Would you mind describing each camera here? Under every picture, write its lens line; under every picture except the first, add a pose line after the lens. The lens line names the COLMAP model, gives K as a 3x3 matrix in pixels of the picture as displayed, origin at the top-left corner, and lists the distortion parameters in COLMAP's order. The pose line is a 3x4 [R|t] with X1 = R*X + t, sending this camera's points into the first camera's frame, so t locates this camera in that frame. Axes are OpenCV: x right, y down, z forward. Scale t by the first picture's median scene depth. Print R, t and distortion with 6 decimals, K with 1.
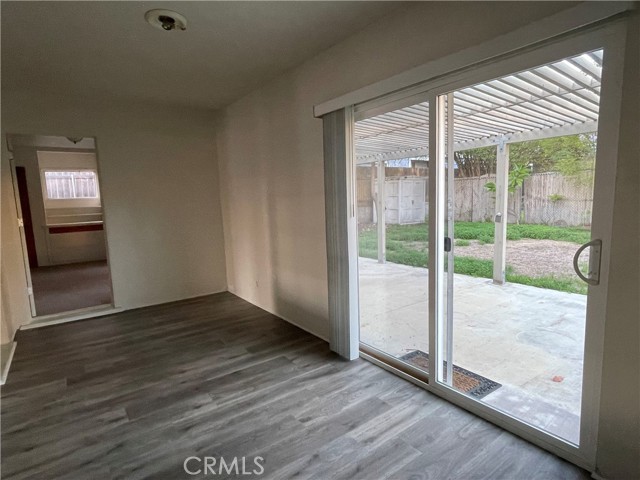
lens RADIAL K [[349.7, 0, 321.4], [0, 349.7, 240.7], [0, 0, 1]] dist [-0.001102, -0.000389]
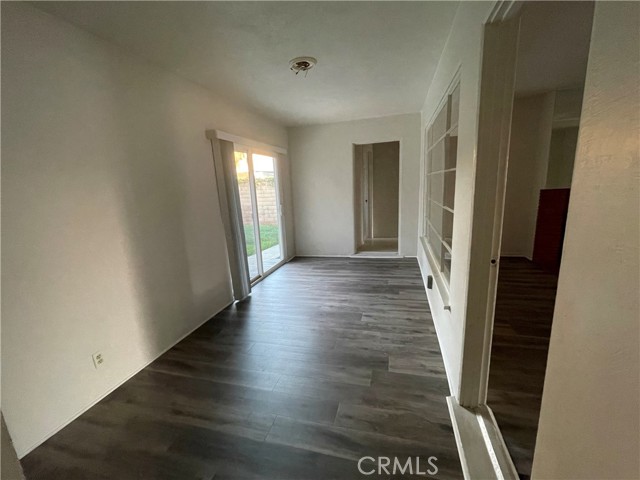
lens RADIAL K [[263.4, 0, 320.1], [0, 263.4, 241.3], [0, 0, 1]] dist [-0.007288, 0.001381]
pose [[-0.598848, -0.101767, 0.794370, -1.415447], [0.168542, 0.953665, 0.249233, -0.202344], [-0.782927, 0.283138, -0.553949, 1.768615]]
